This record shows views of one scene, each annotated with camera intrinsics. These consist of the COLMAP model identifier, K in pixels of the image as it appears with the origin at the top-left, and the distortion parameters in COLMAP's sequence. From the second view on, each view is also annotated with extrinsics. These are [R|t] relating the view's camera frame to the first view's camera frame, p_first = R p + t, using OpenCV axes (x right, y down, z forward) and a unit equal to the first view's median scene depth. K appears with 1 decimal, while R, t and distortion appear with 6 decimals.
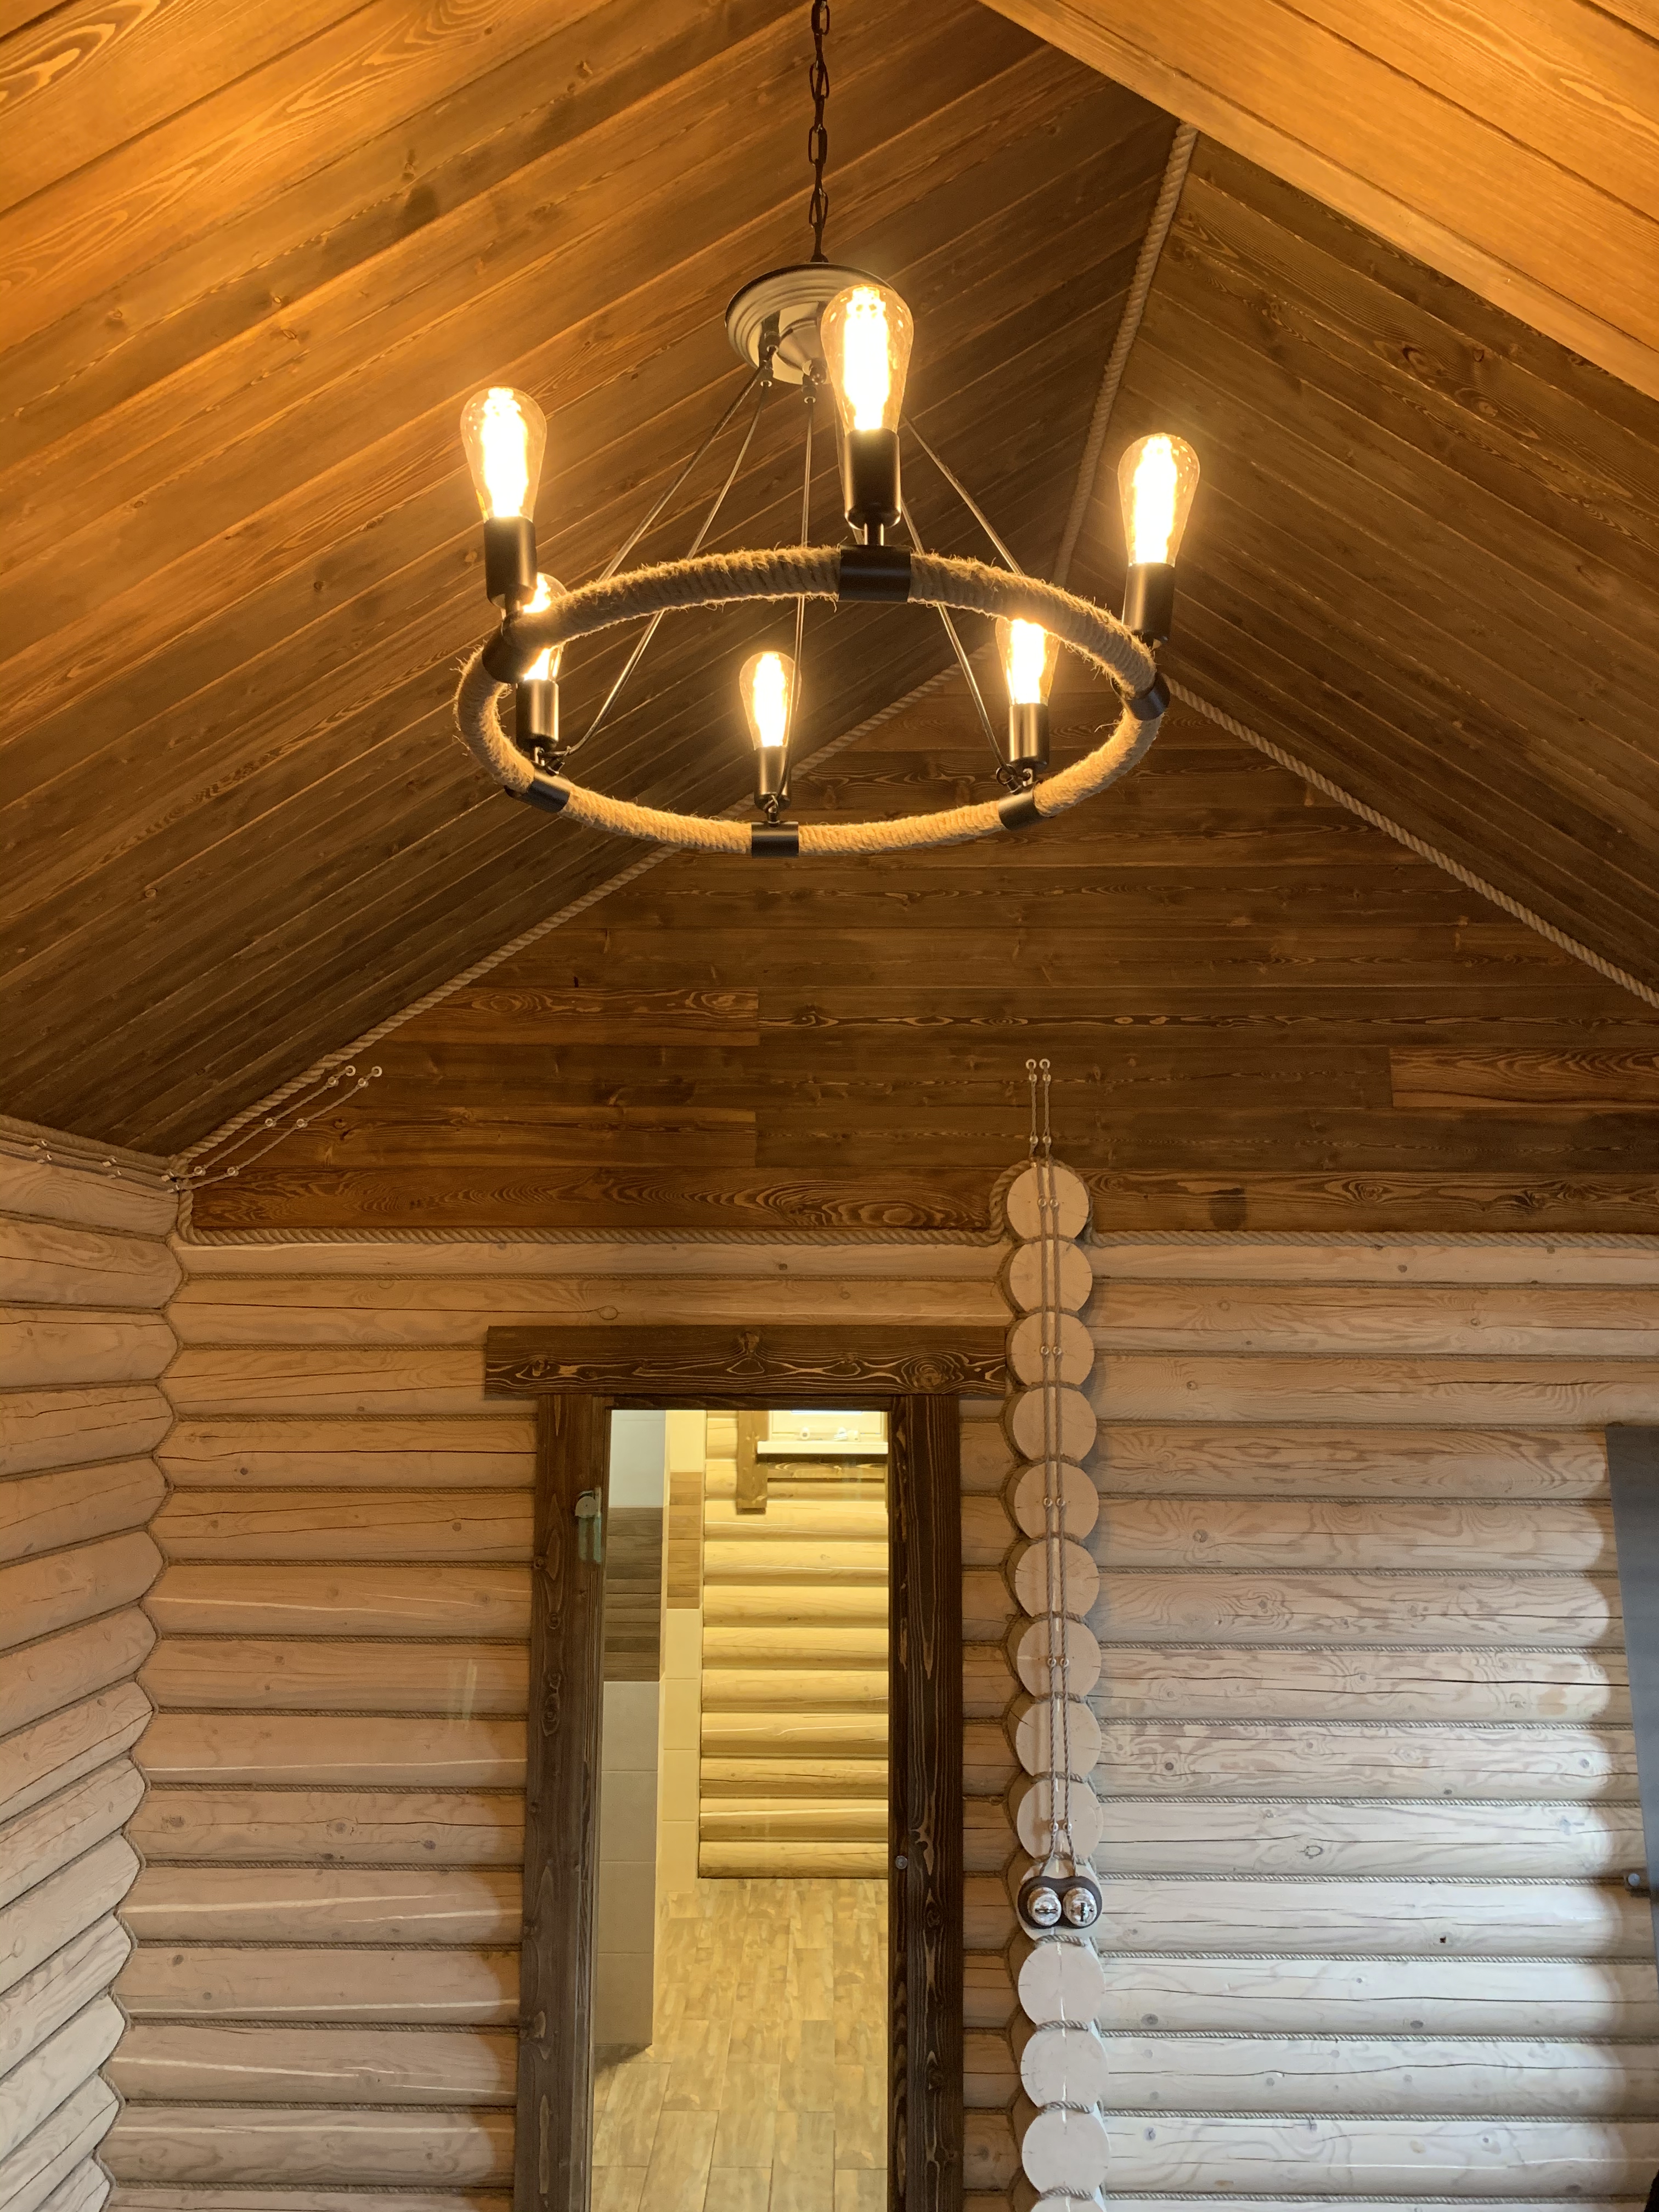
lens RADIAL K [[1709.0, 0, 829.5], [0, 1709.0, 1106.0], [0, 0, 1]] dist [0.085053, -0.106393]
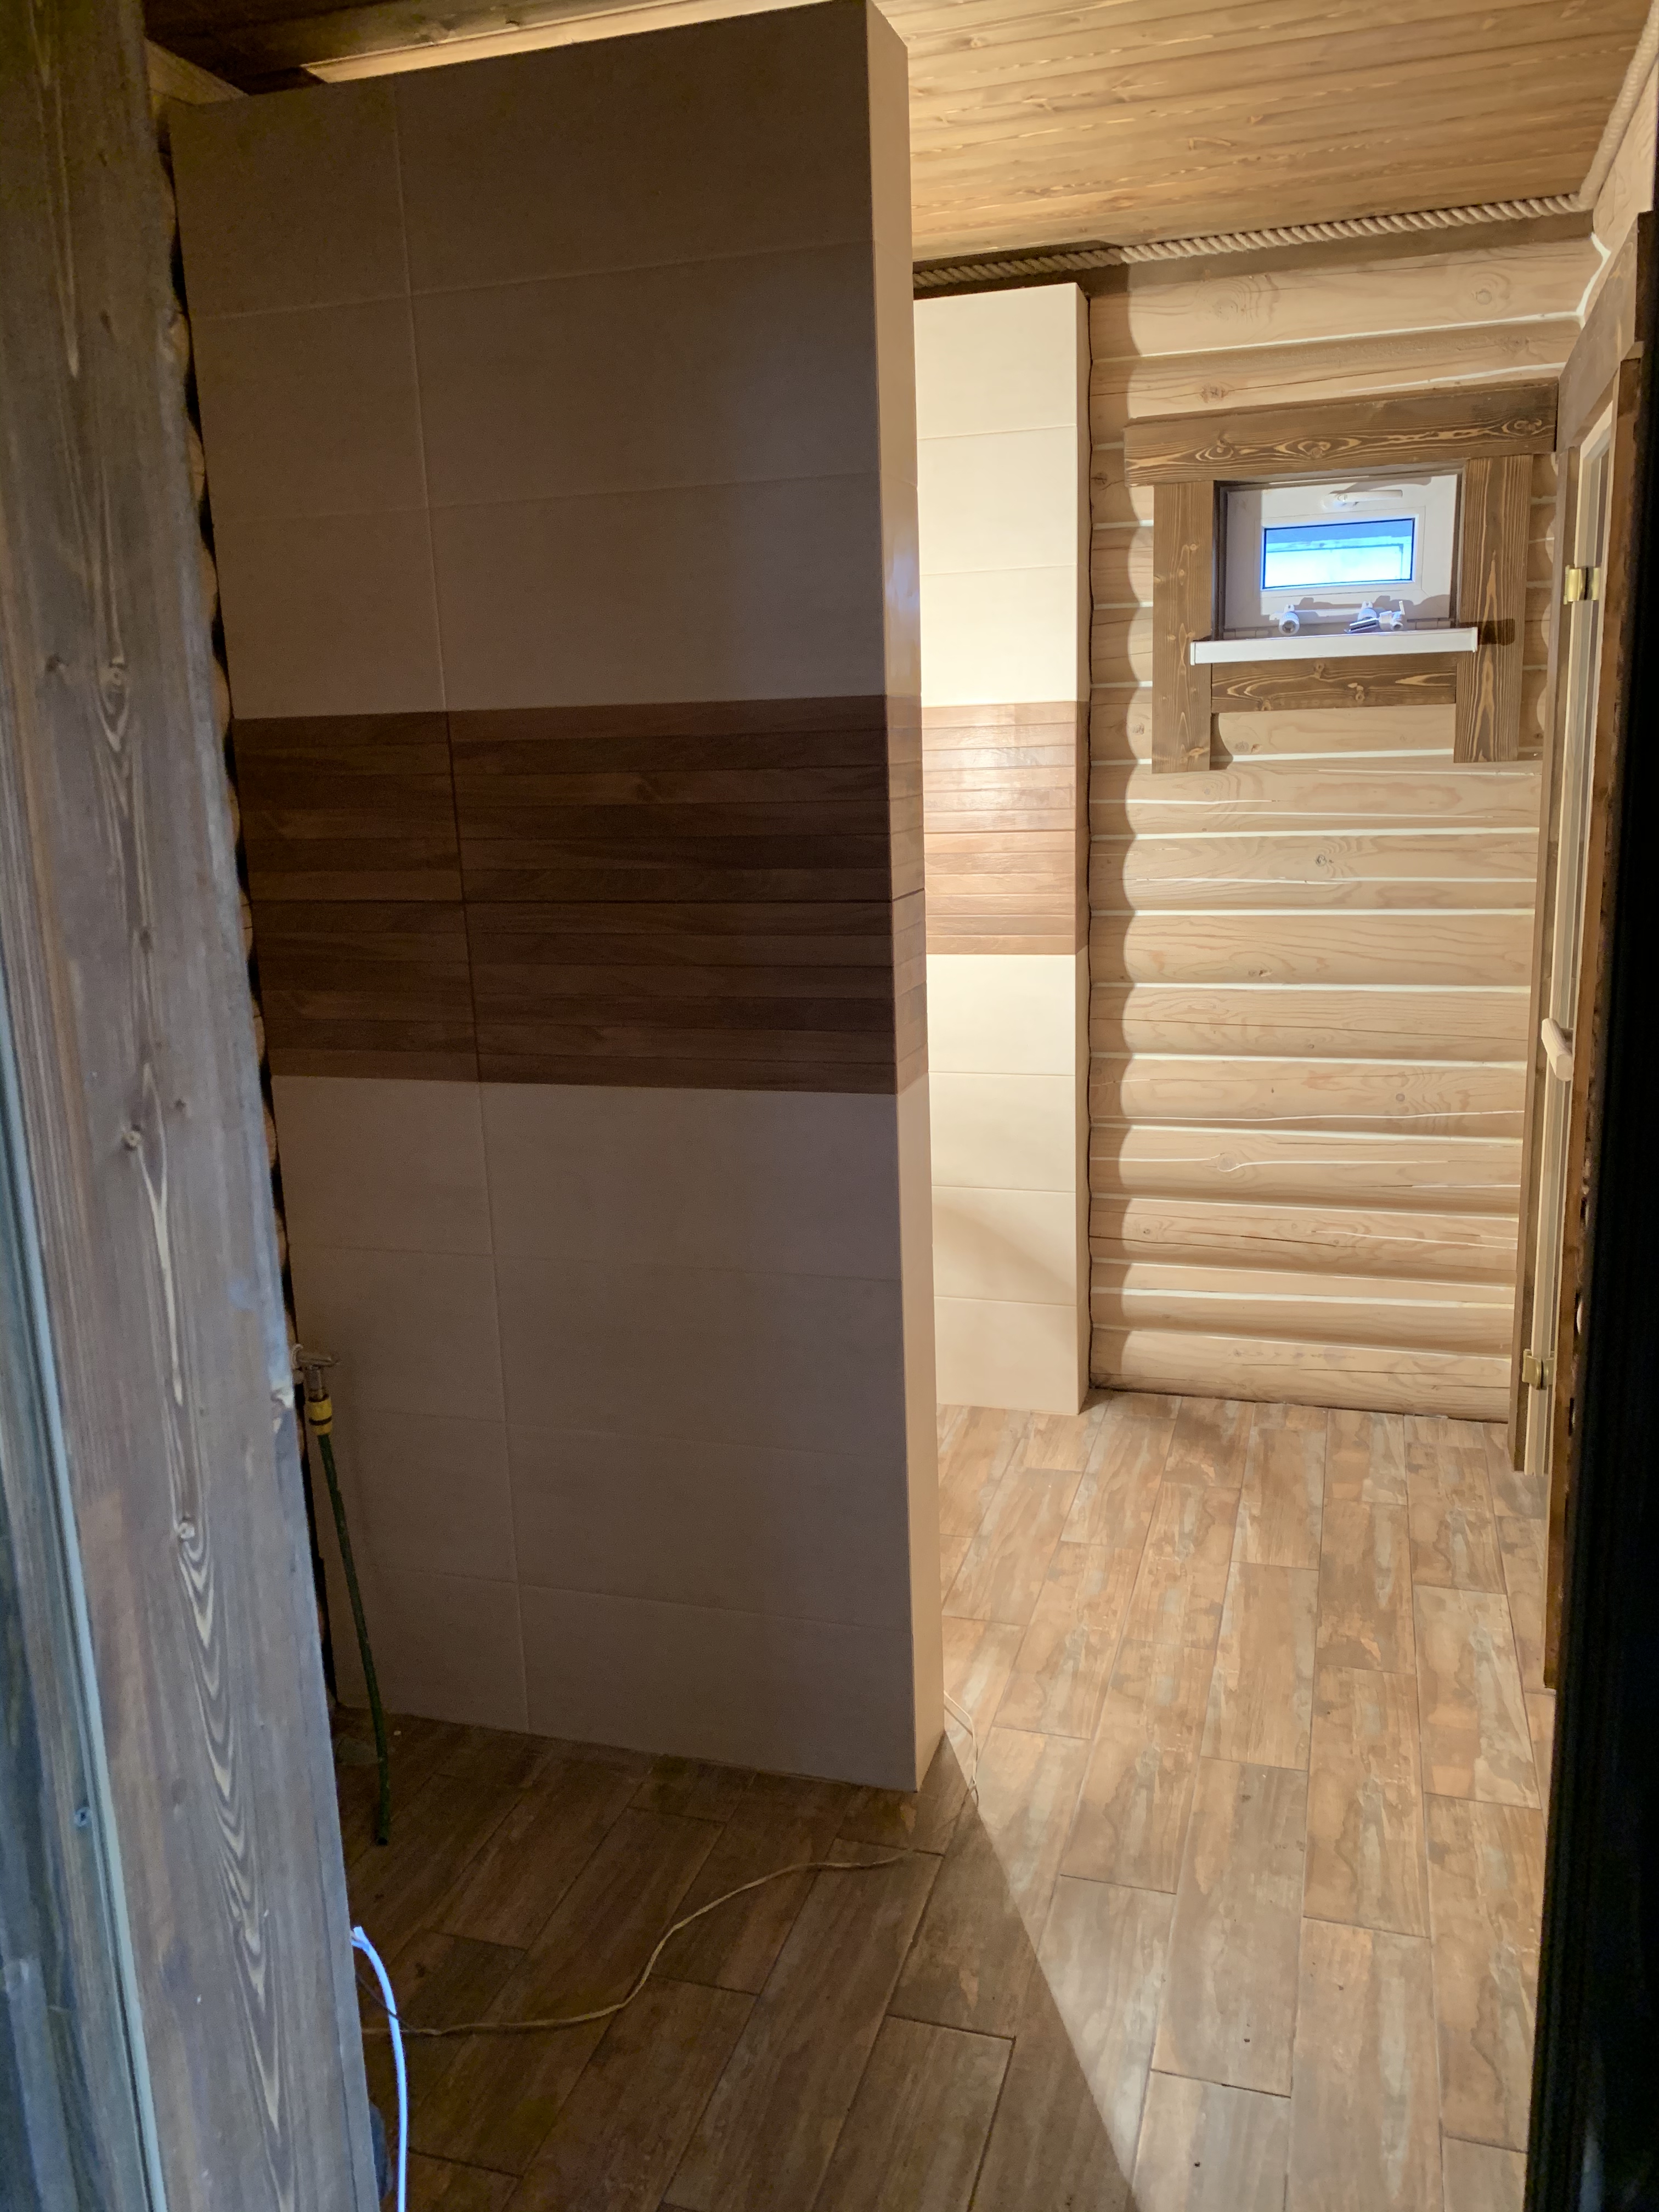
lens RADIAL K [[1709.0, 0, 829.5], [0, 1709.0, 1106.0], [0, 0, 1]] dist [0.085053, -0.106393]
pose [[0.955816, 0.028514, -0.292579, 0.009470], [0.074538, 0.939250, 0.335043, 0.170605], [0.284359, -0.342048, 0.895625, 0.545531]]
